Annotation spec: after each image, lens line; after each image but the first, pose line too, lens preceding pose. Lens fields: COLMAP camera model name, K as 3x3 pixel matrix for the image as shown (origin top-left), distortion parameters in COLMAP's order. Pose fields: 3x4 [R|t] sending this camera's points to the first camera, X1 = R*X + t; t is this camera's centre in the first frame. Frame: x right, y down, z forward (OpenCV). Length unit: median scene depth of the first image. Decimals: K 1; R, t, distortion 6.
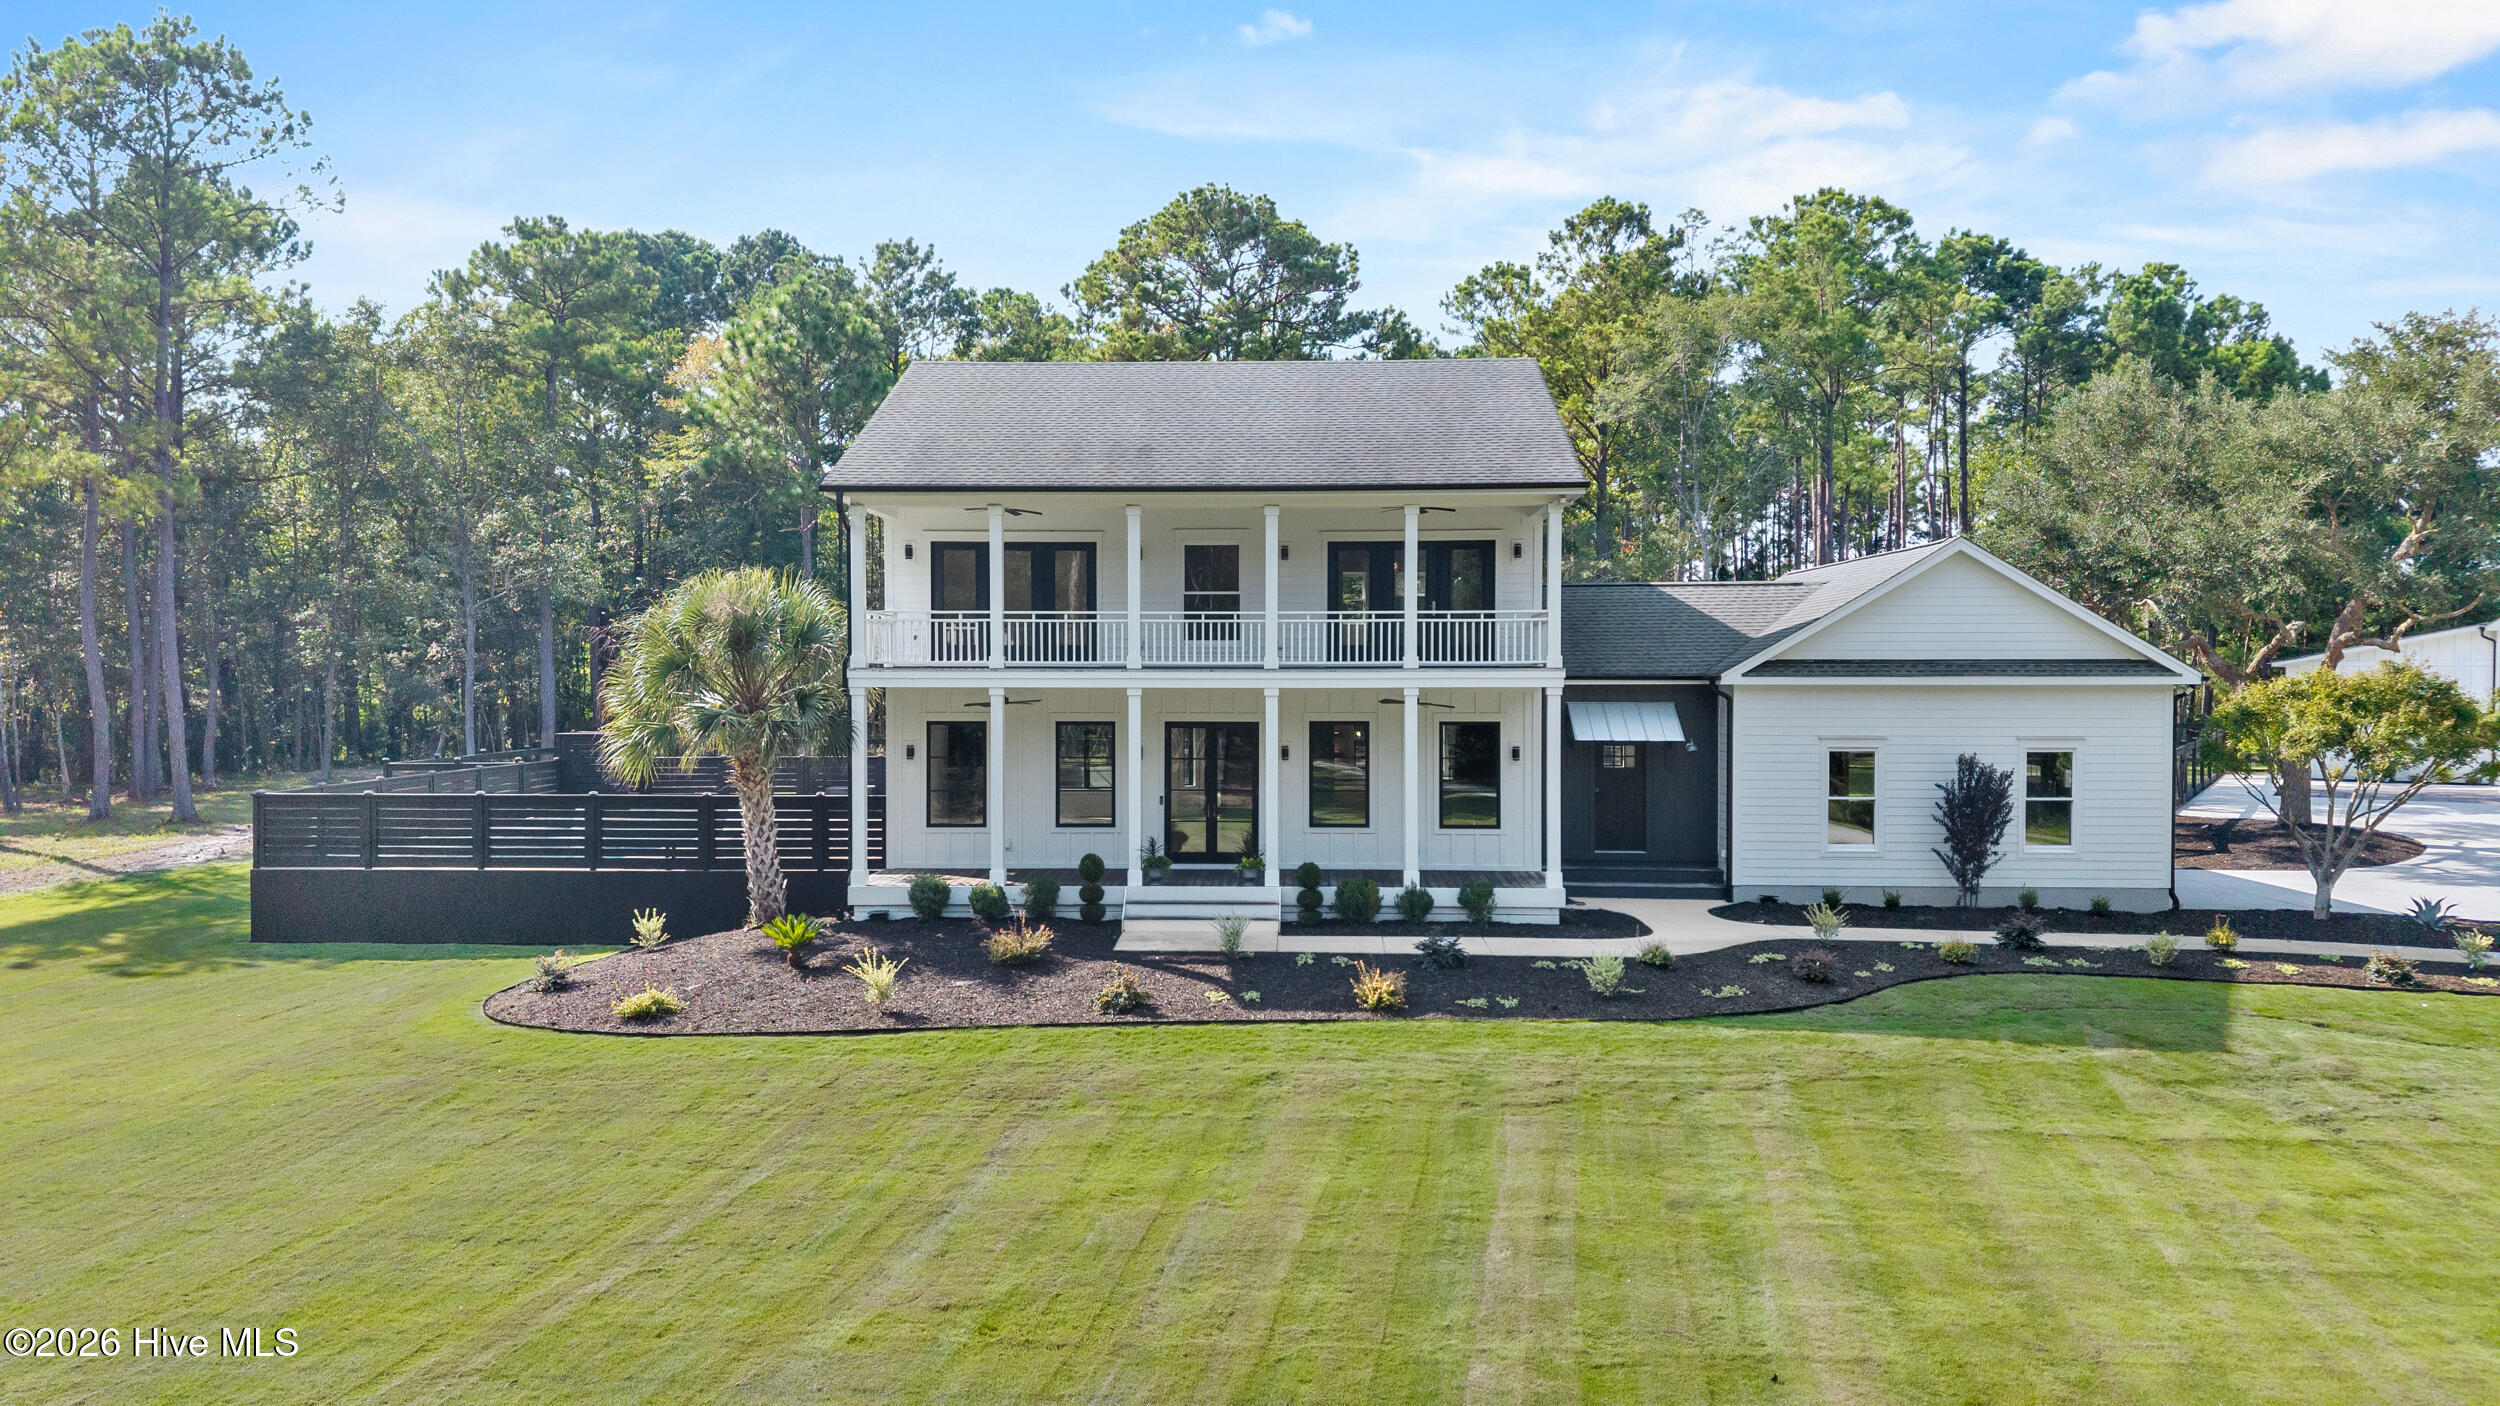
lens RADIAL K [[1666.5, 0, 1250.0], [0, 1666.5, 703.0], [0, 0, 1]] dist [0.053649, -0.073615]
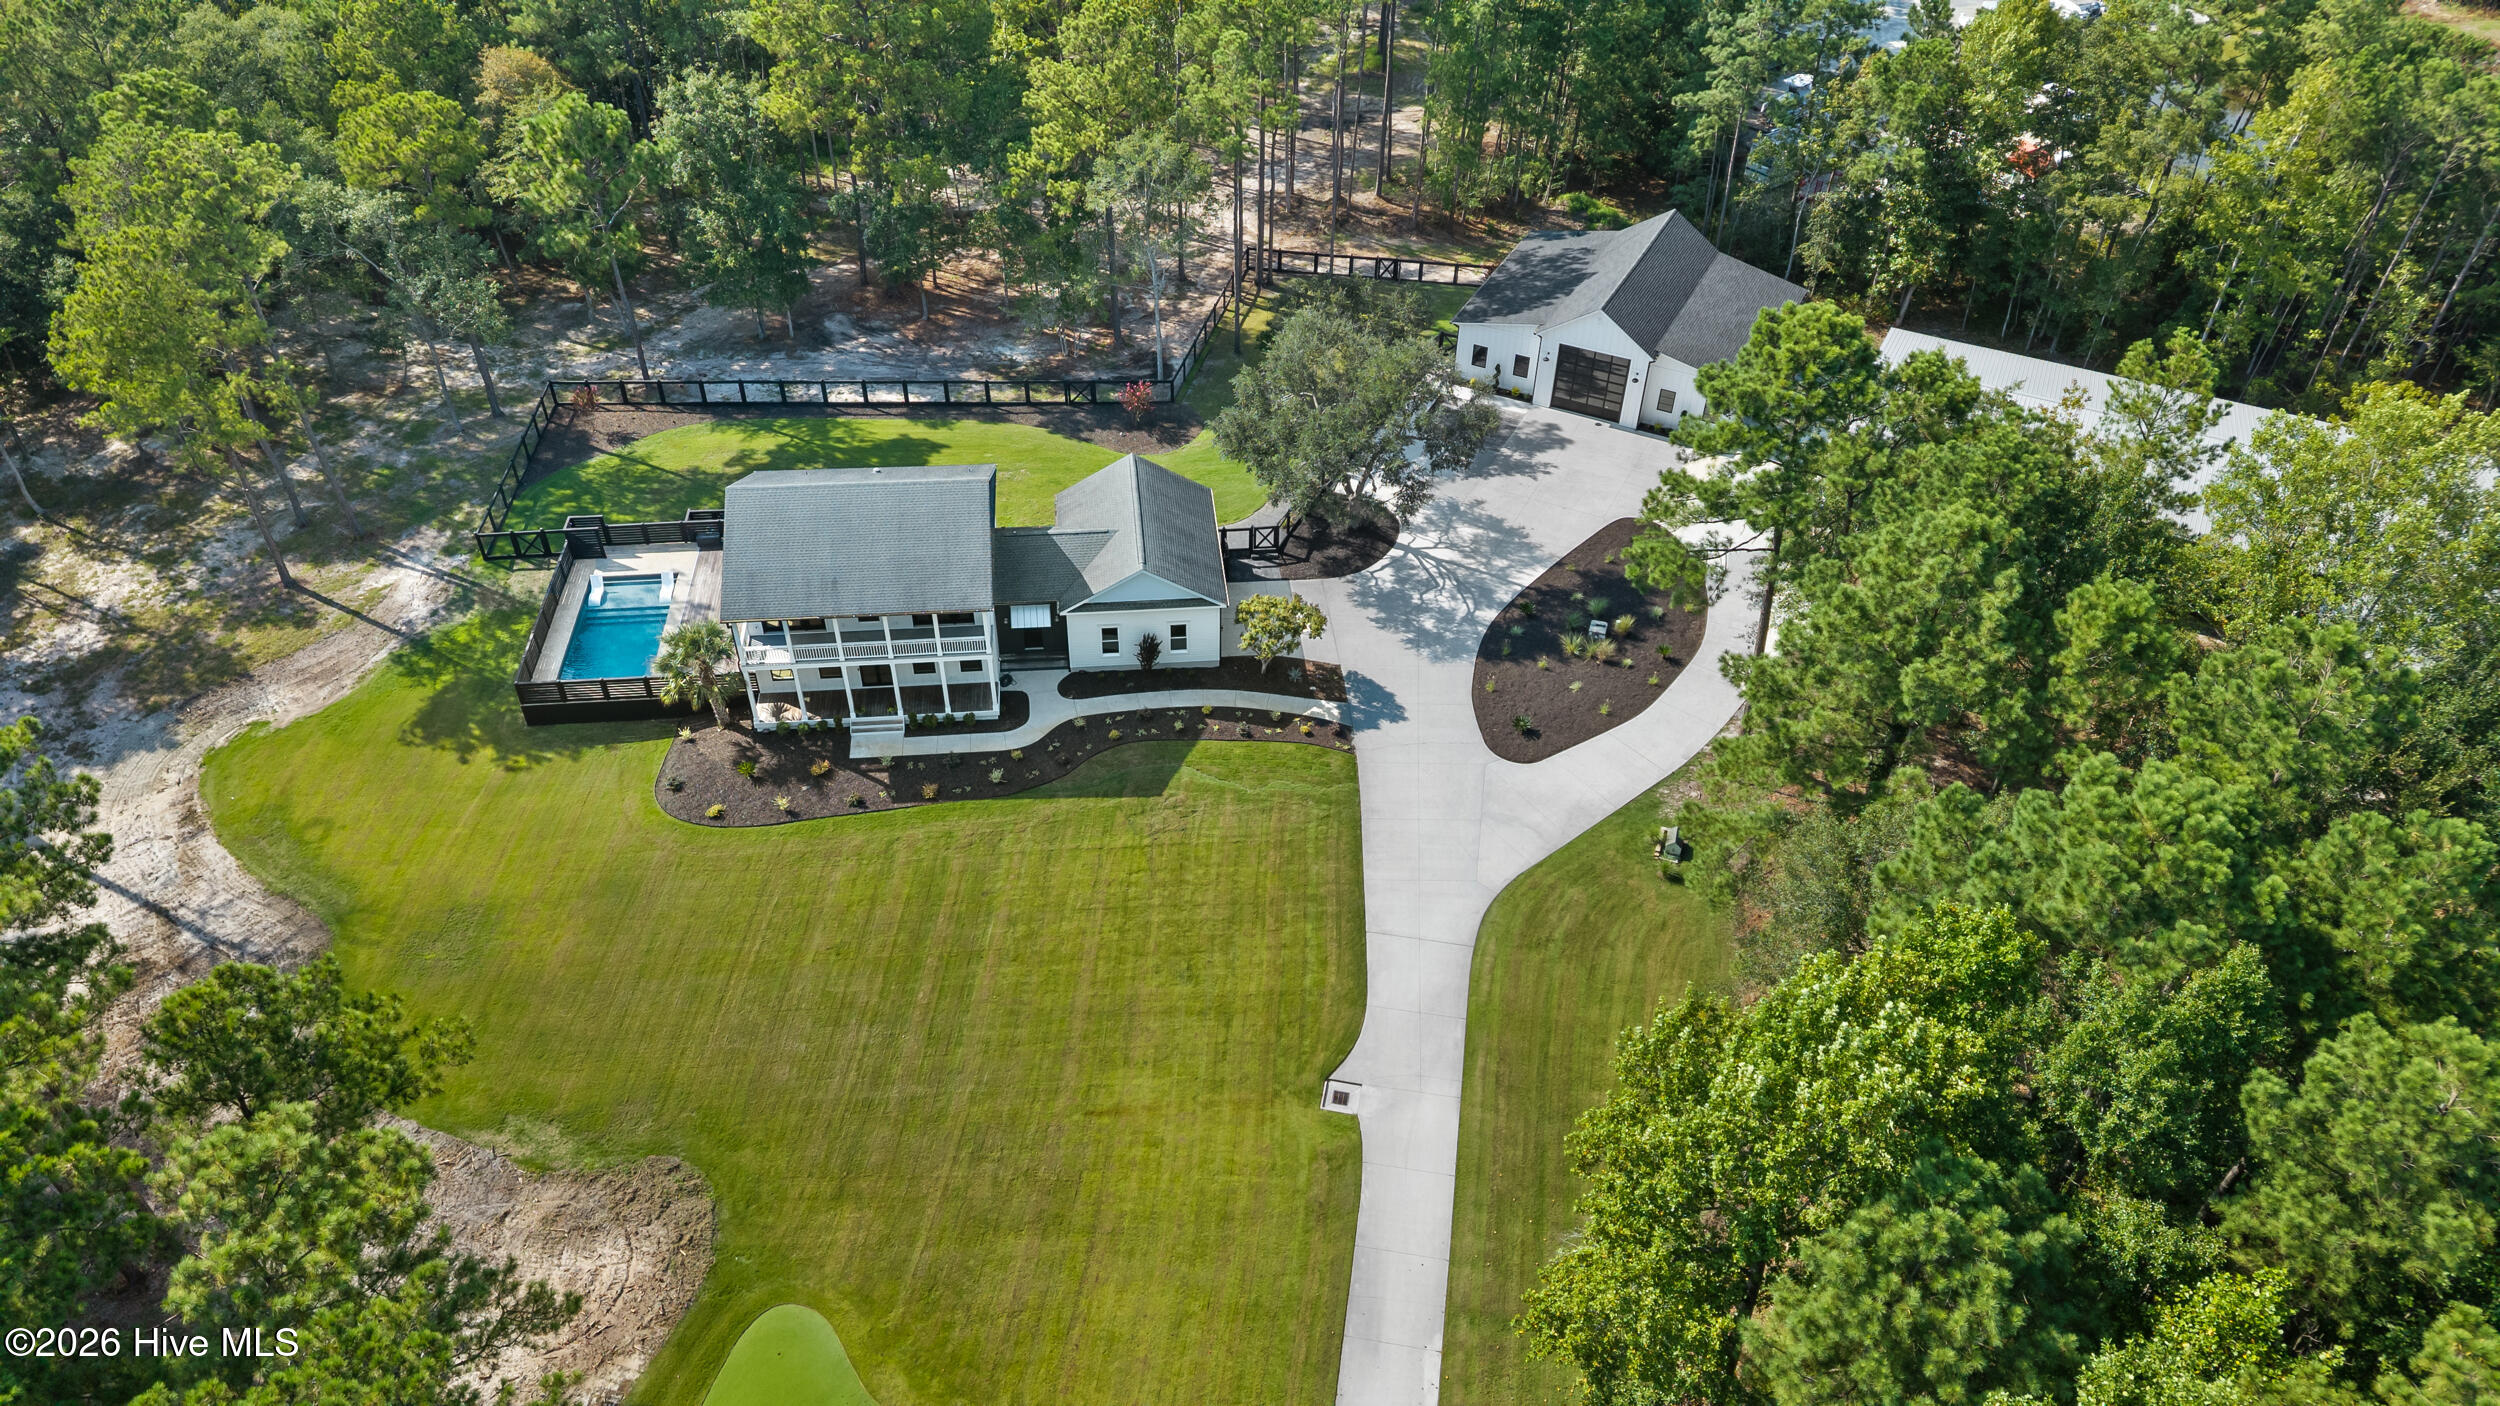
lens RADIAL K [[1653.1, 0, 1250.0], [0, 1653.1, 703.0], [0, 0, 1]] dist [0.071969, -0.111104]
pose [[0.990295, -0.074264, 0.117478, 0.266928], [-0.017254, 0.773037, 0.634126, -1.686527], [-0.137908, -0.629999, 0.764253, -1.263760]]
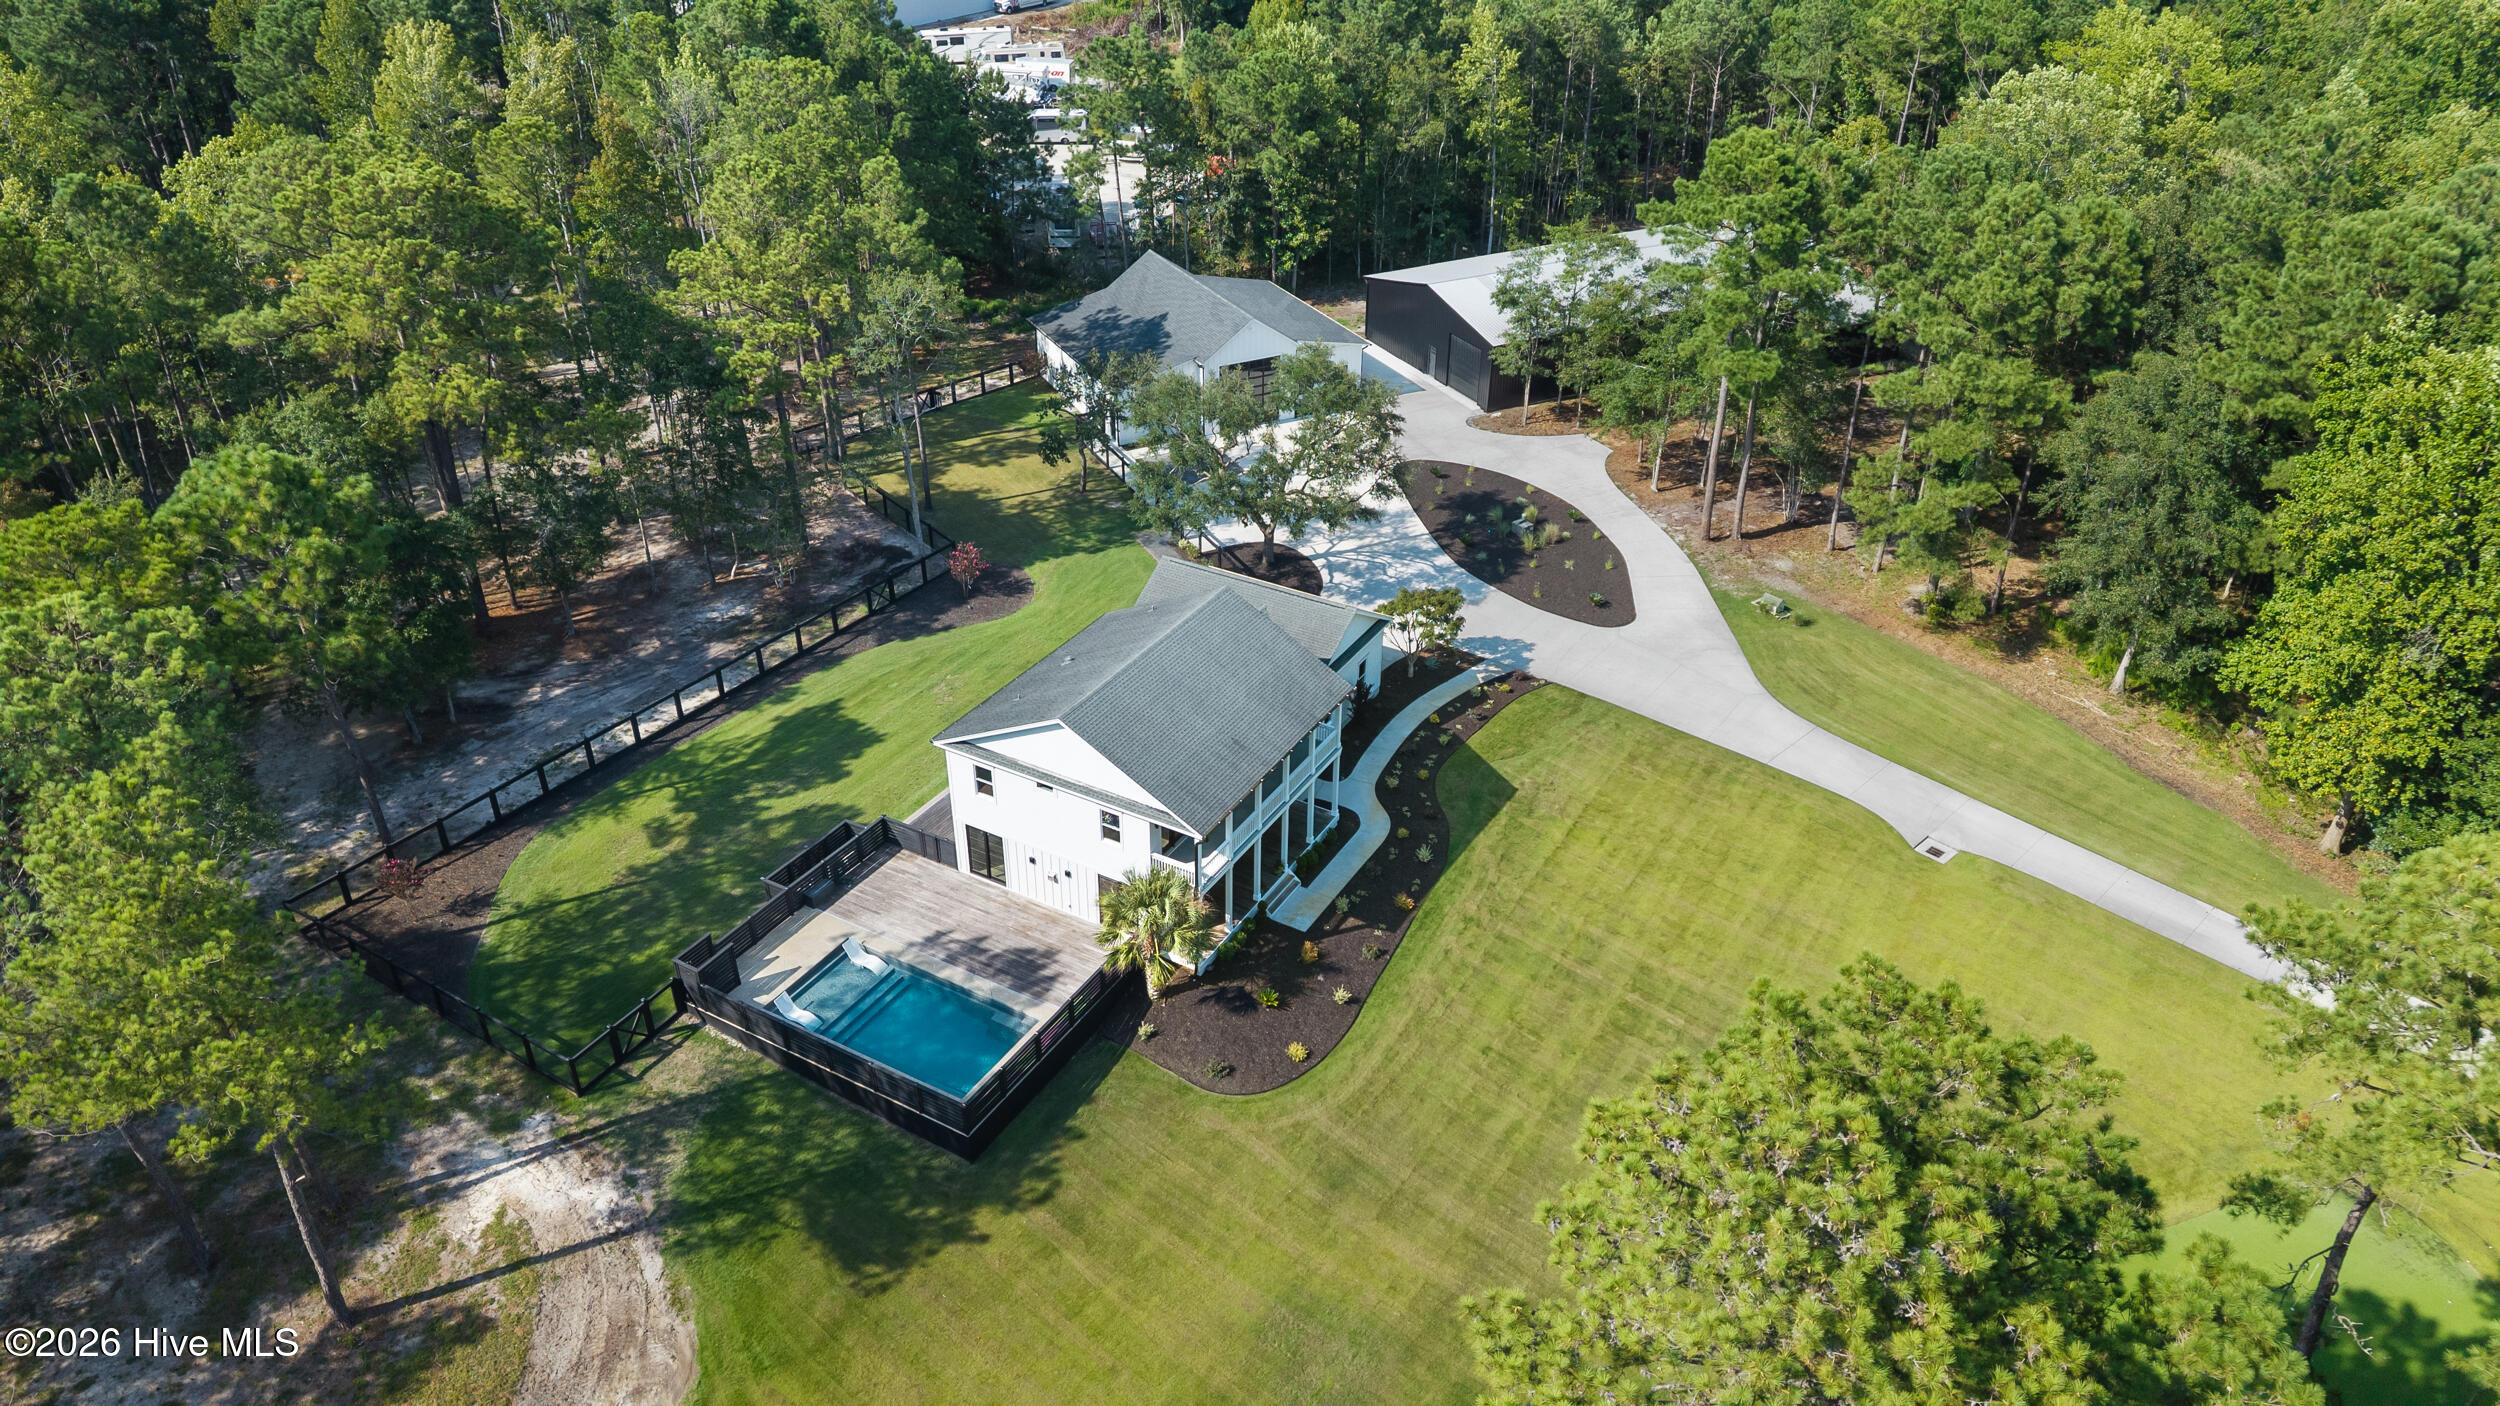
lens RADIAL K [[1666.5, 0, 1250.0], [0, 1666.5, 703.0], [0, 0, 1]] dist [0.053649, -0.073615]
pose [[0.465159, -0.460154, 0.756231, -1.702660], [0.006905, 0.856140, 0.516699, -1.332186], [-0.885200, -0.235125, 0.401418, 0.075663]]
